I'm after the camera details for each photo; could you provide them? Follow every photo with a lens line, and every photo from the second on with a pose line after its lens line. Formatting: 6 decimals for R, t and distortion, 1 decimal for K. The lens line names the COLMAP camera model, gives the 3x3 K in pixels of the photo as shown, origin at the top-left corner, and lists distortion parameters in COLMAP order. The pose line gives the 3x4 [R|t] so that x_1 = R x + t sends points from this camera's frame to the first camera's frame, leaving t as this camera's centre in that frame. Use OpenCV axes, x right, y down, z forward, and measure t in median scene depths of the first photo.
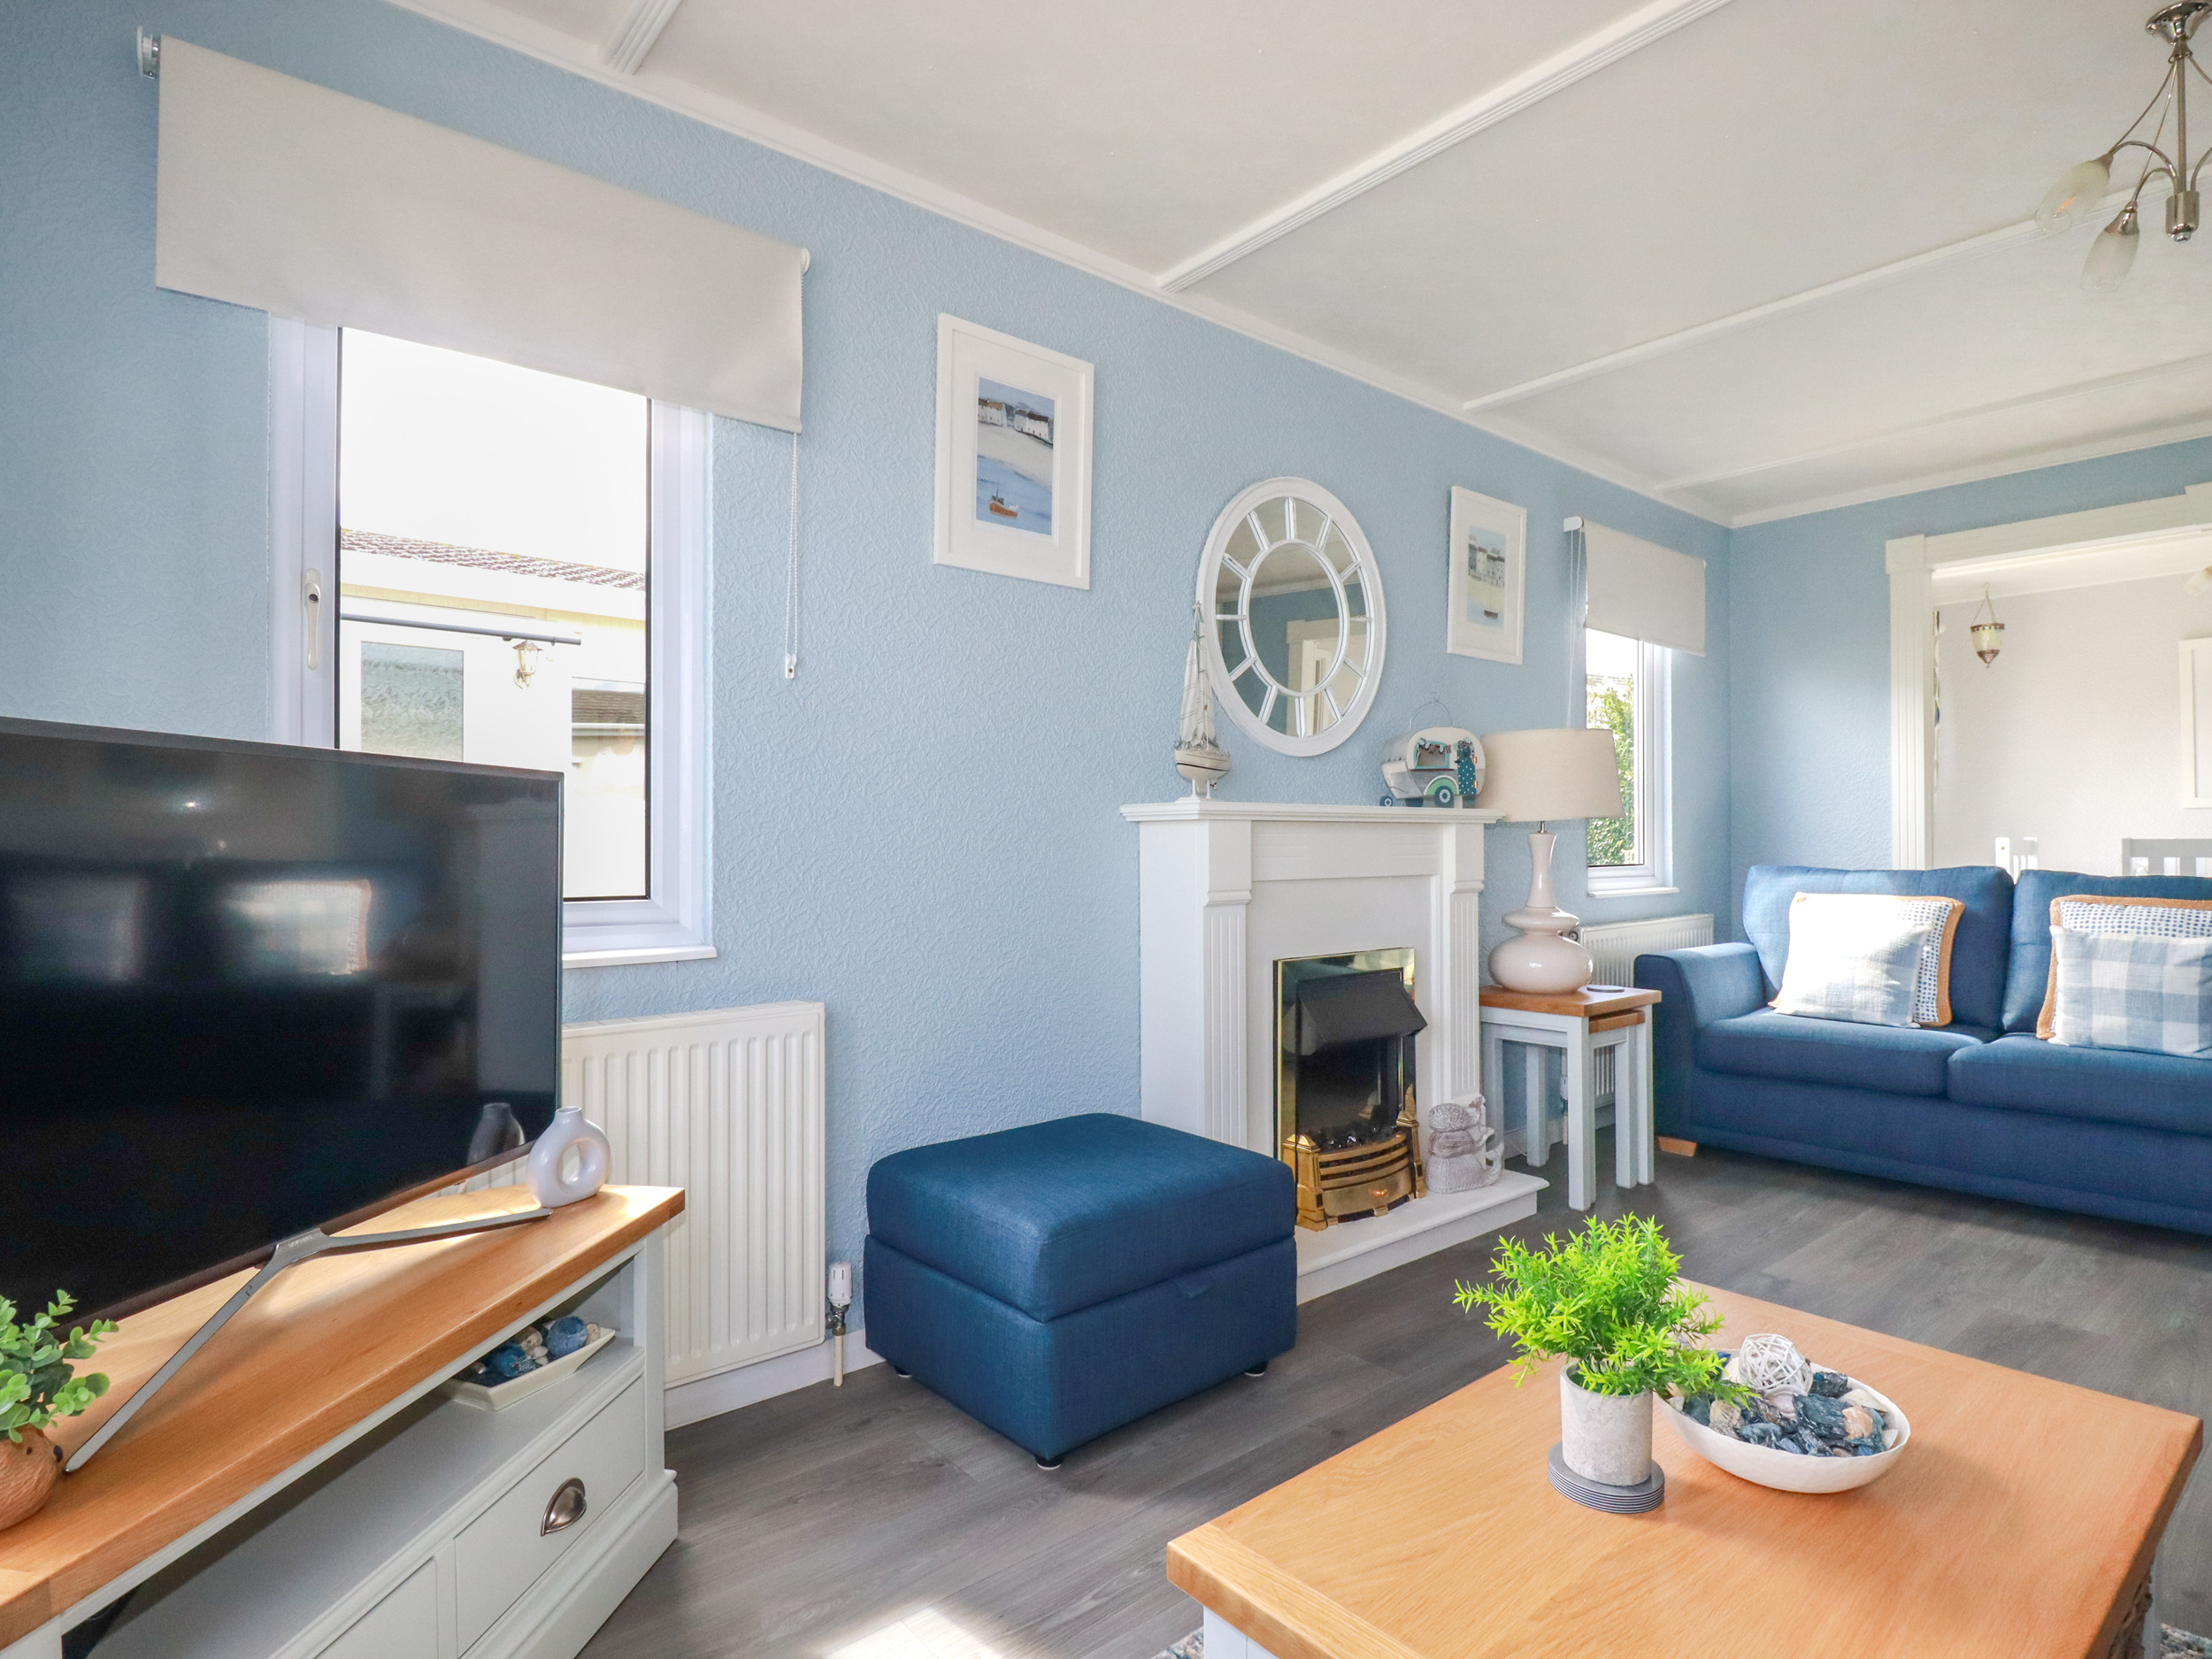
lens RADIAL K [[1165.5, 0, 1098.4], [0, 1165.5, 834.9], [0, 0, 1]] dist [-0.002531, -0.009315]
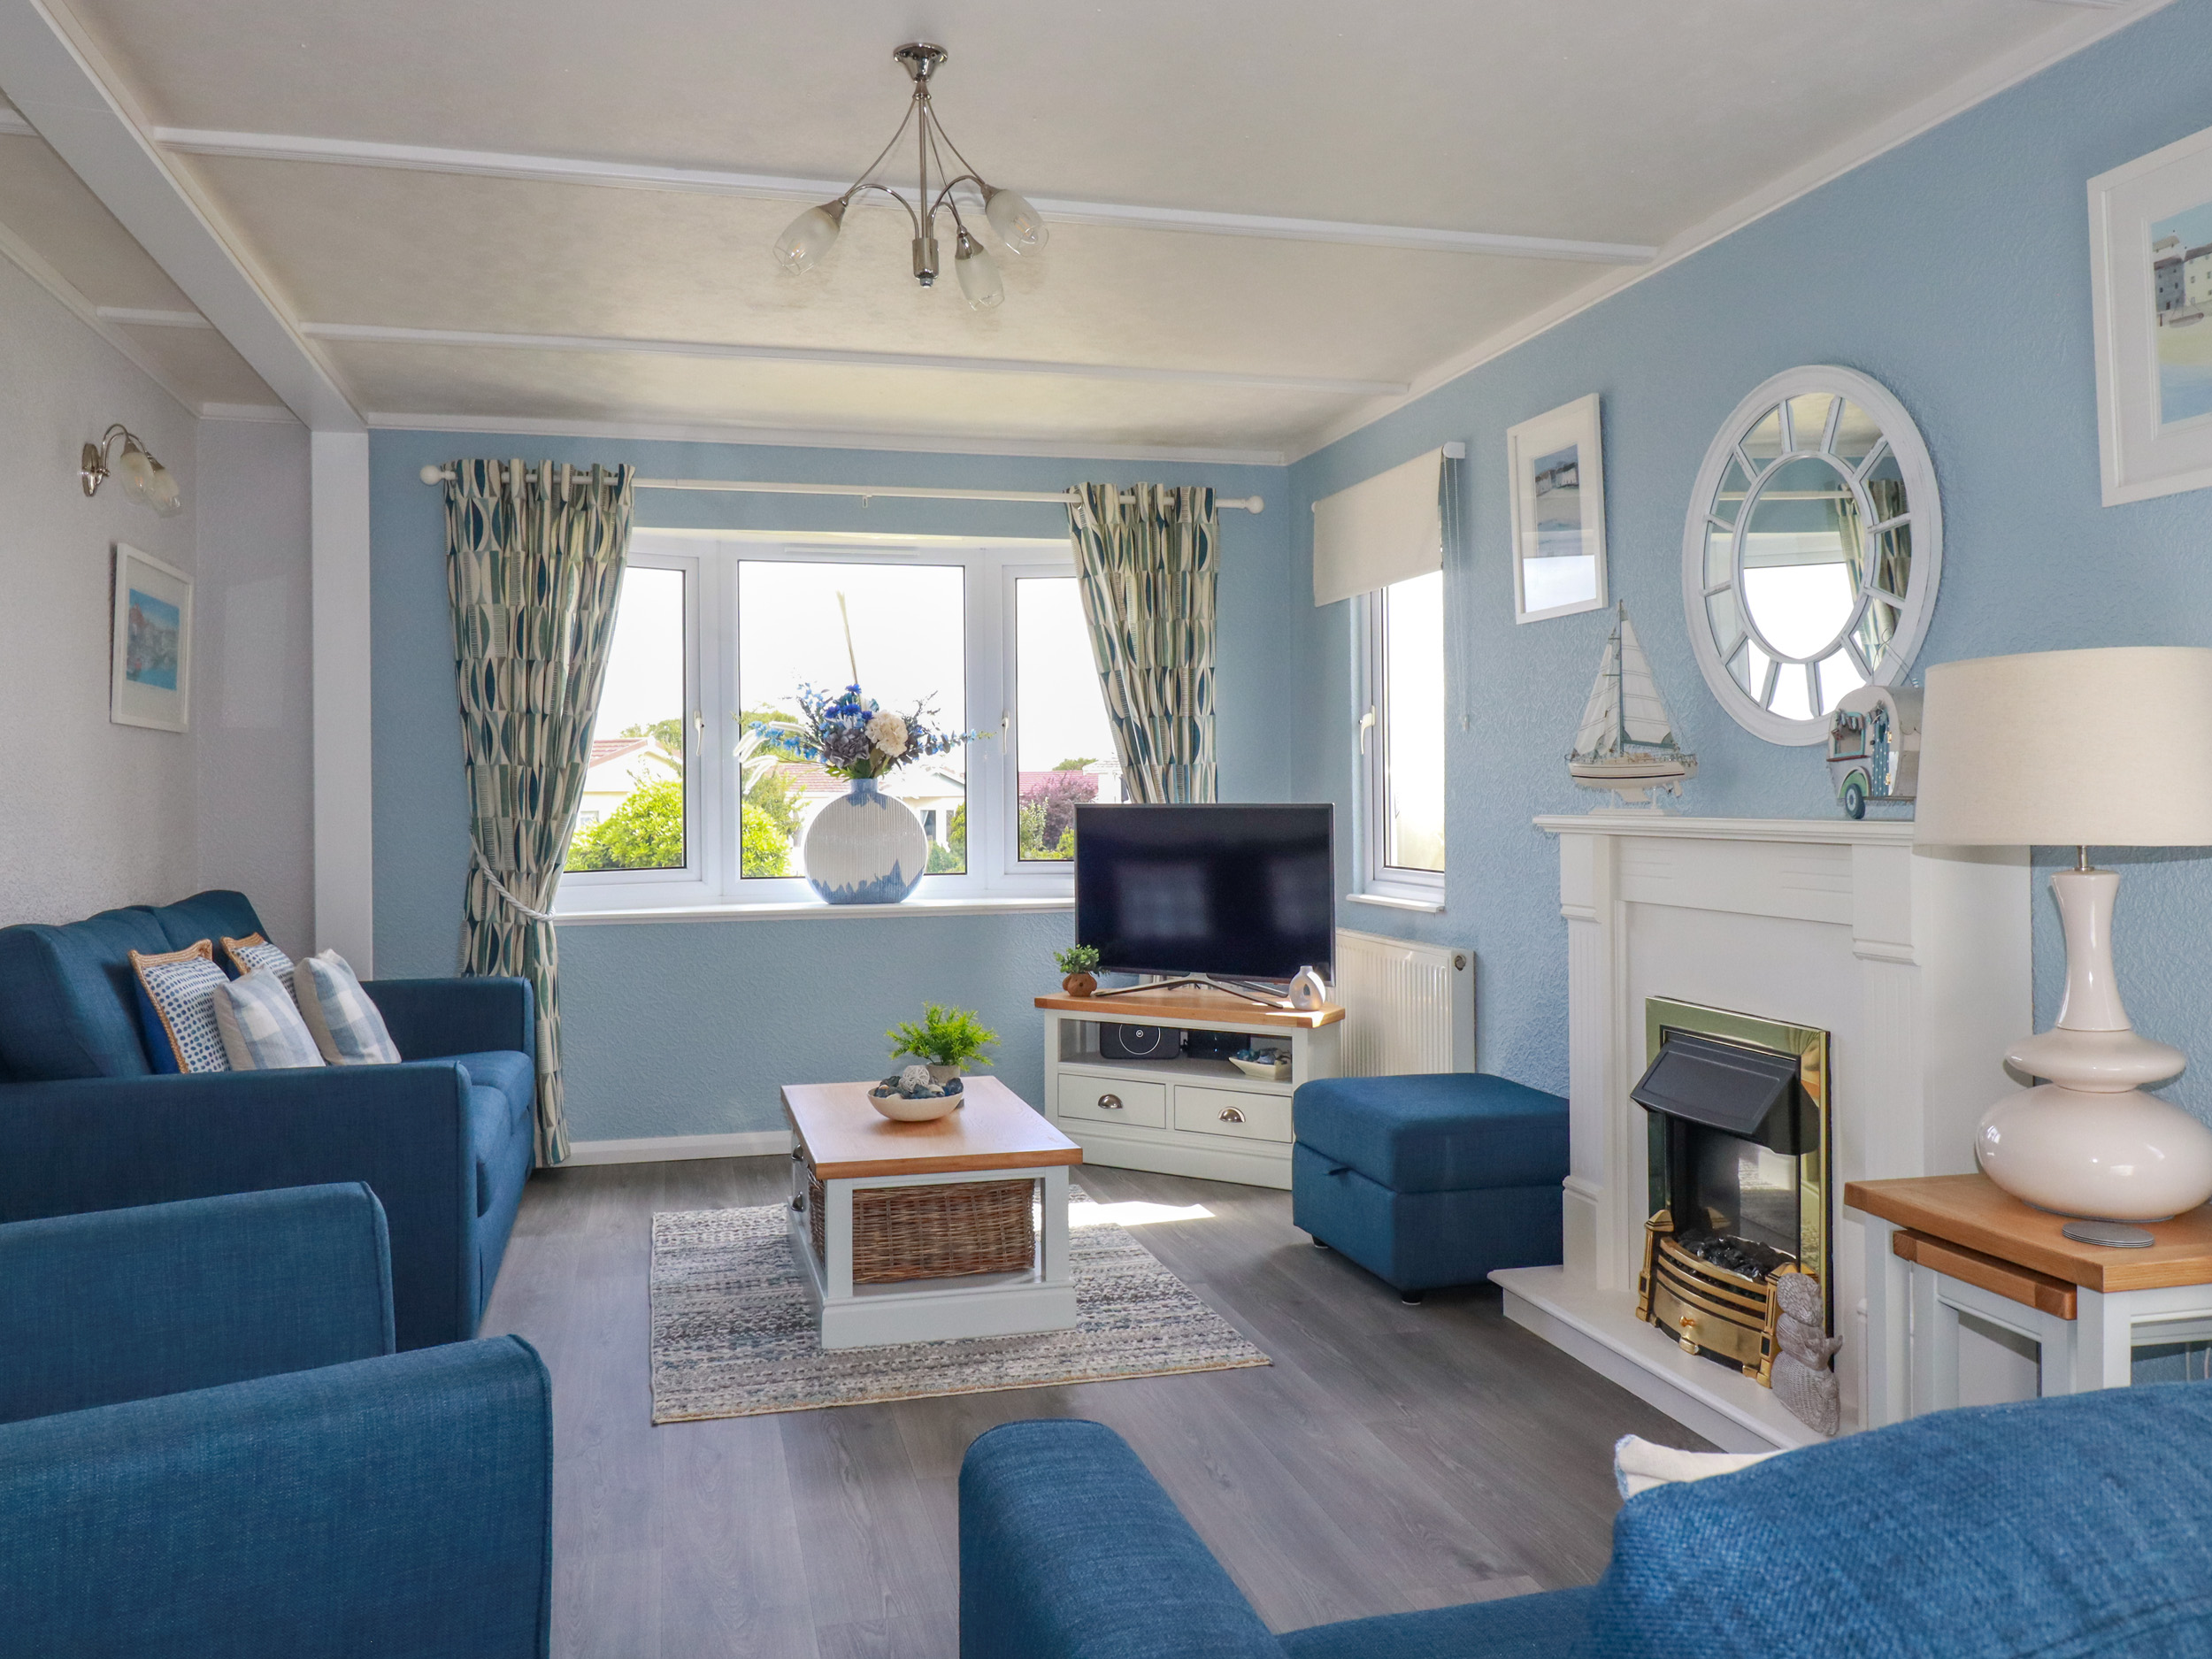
lens RADIAL K [[1695.5, 0, 1113.0], [0, 1695.5, 811.0], [0, 0, 1]] dist [0.031347, -0.013841]
pose [[-0.411302, 0.012311, -0.911416, 1.251602], [0.009772, 0.999911, 0.009097, -0.038135], [0.911447, -0.005164, -0.411386, 0.986004]]
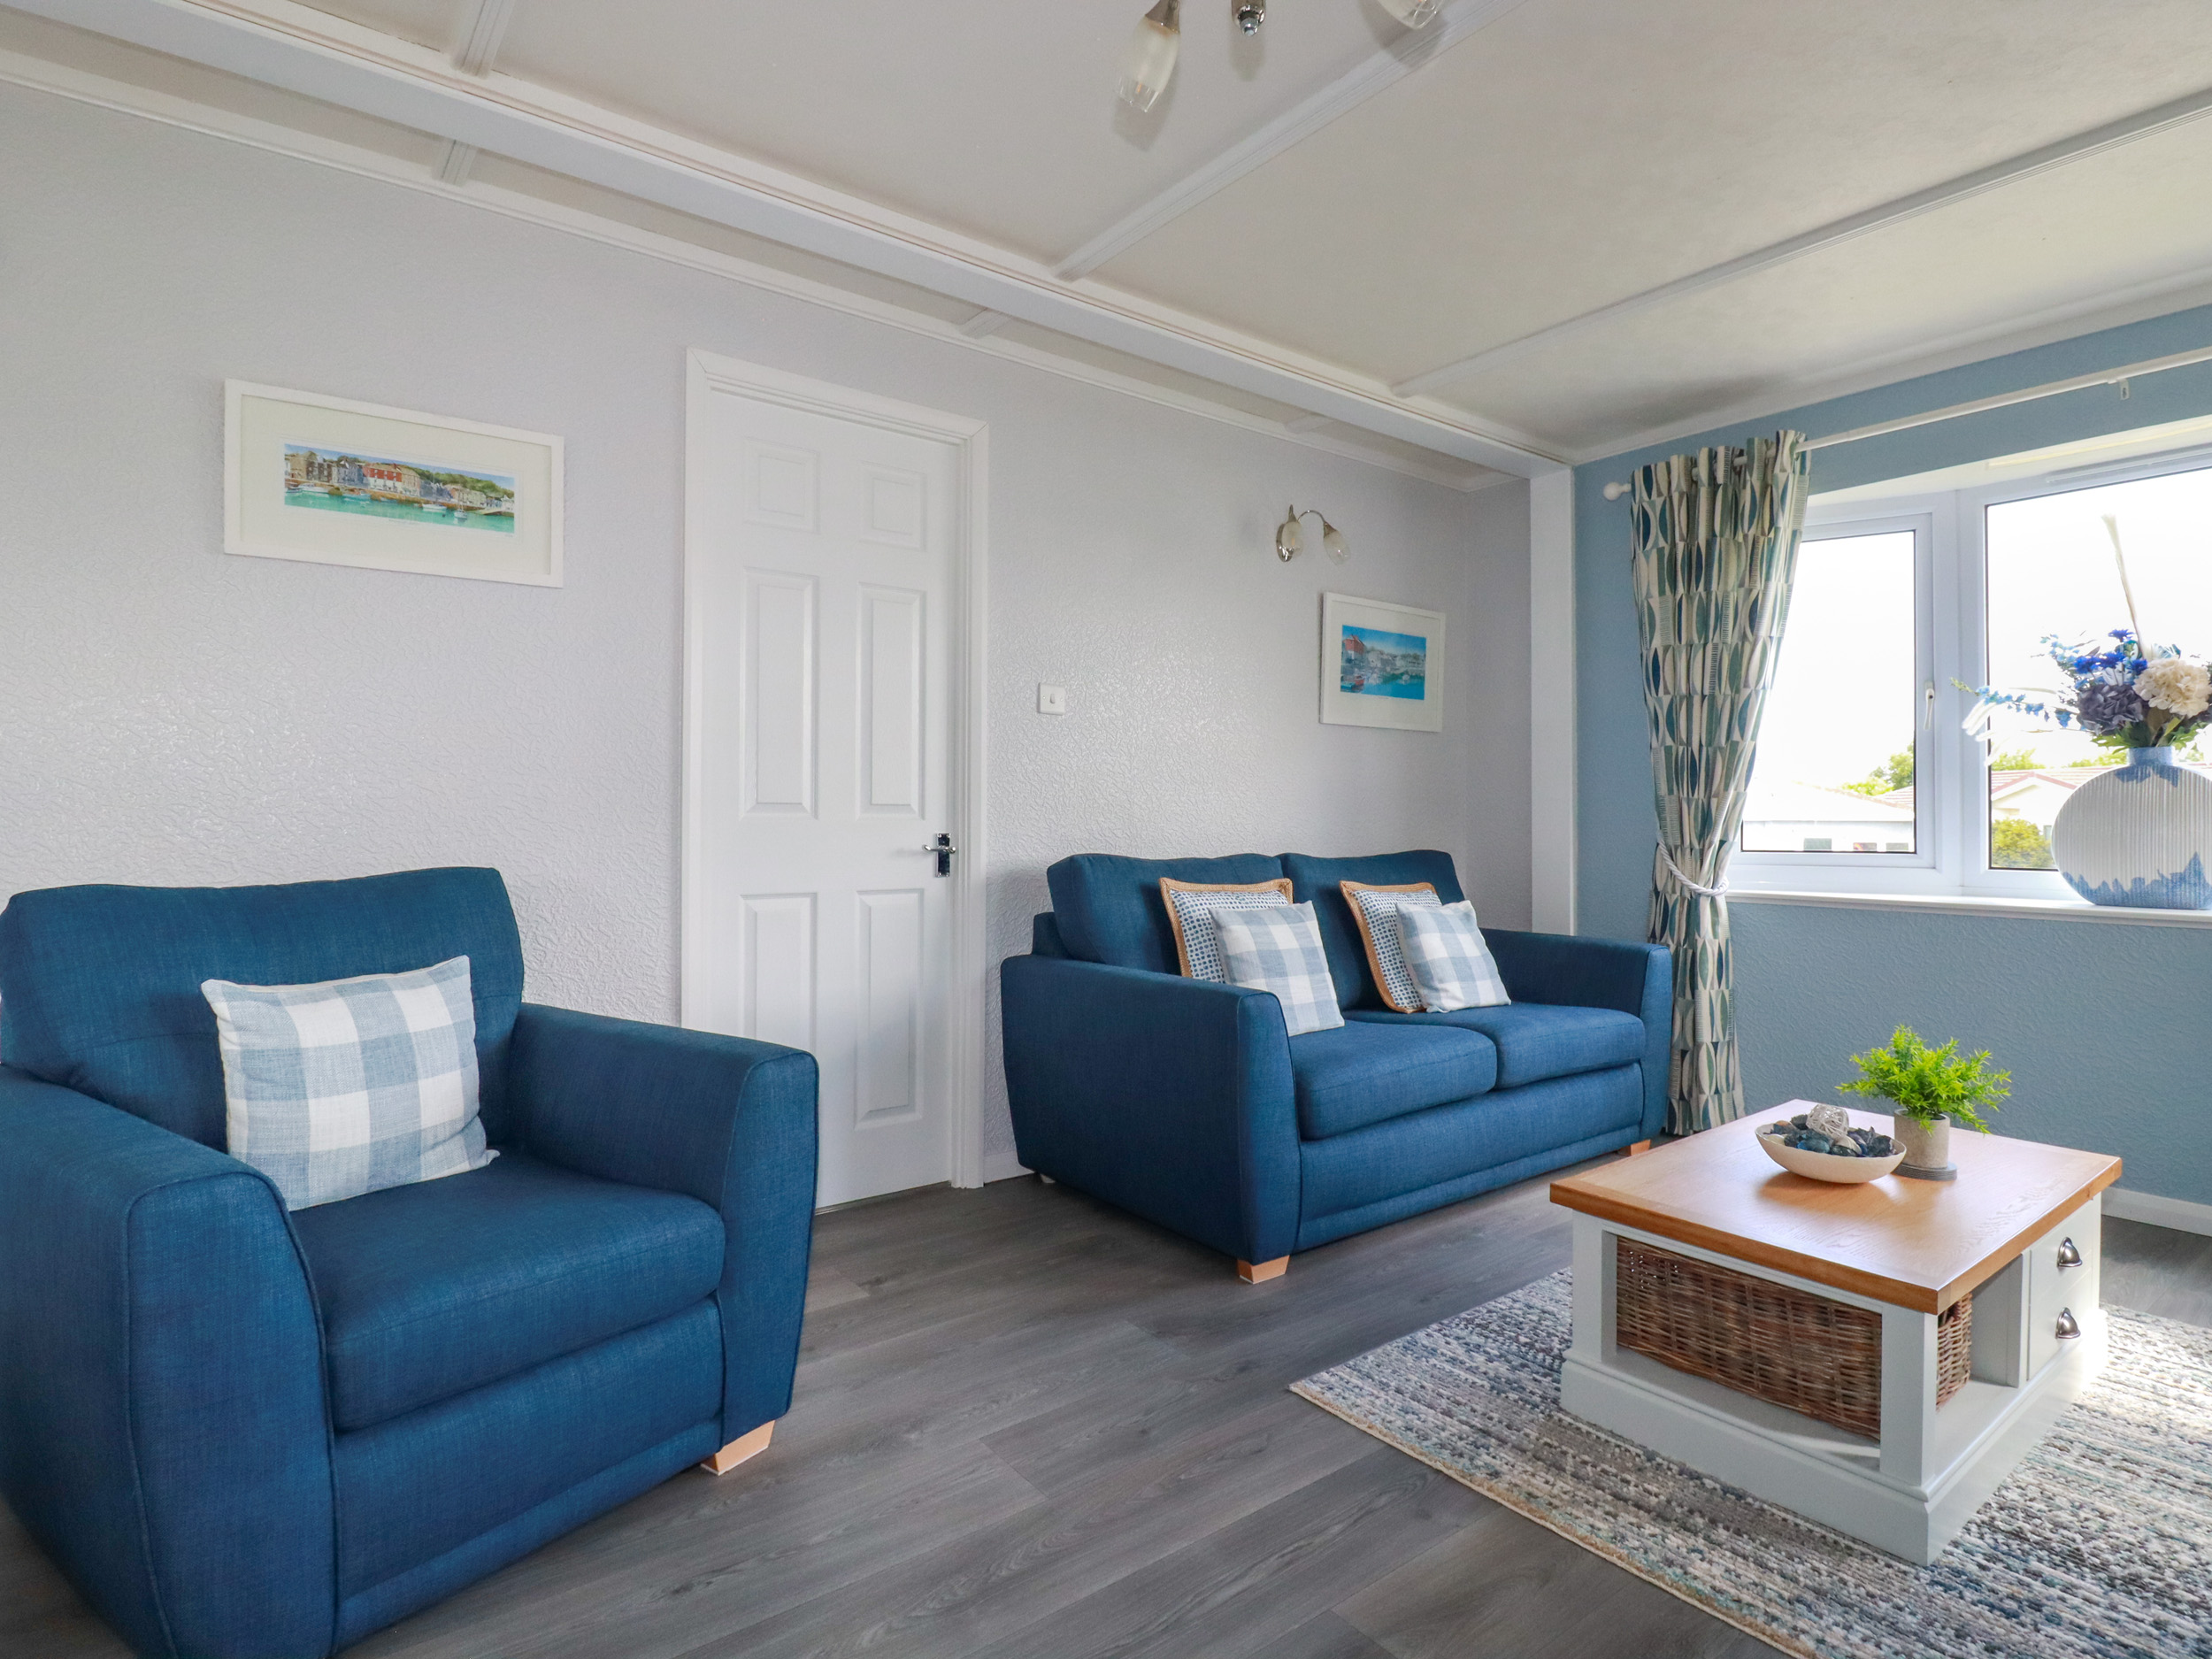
lens RADIAL K [[1165.5, 0, 1083.4], [0, 1165.5, 819.6], [0, 0, 1]] dist [-0.002531, -0.009315]
pose [[-0.999289, -0.000895, 0.037691, 0.582794], [-0.000860, 0.999999, 0.000932, -0.000211], [-0.037692, 0.000899, -0.999289, 0.994767]]
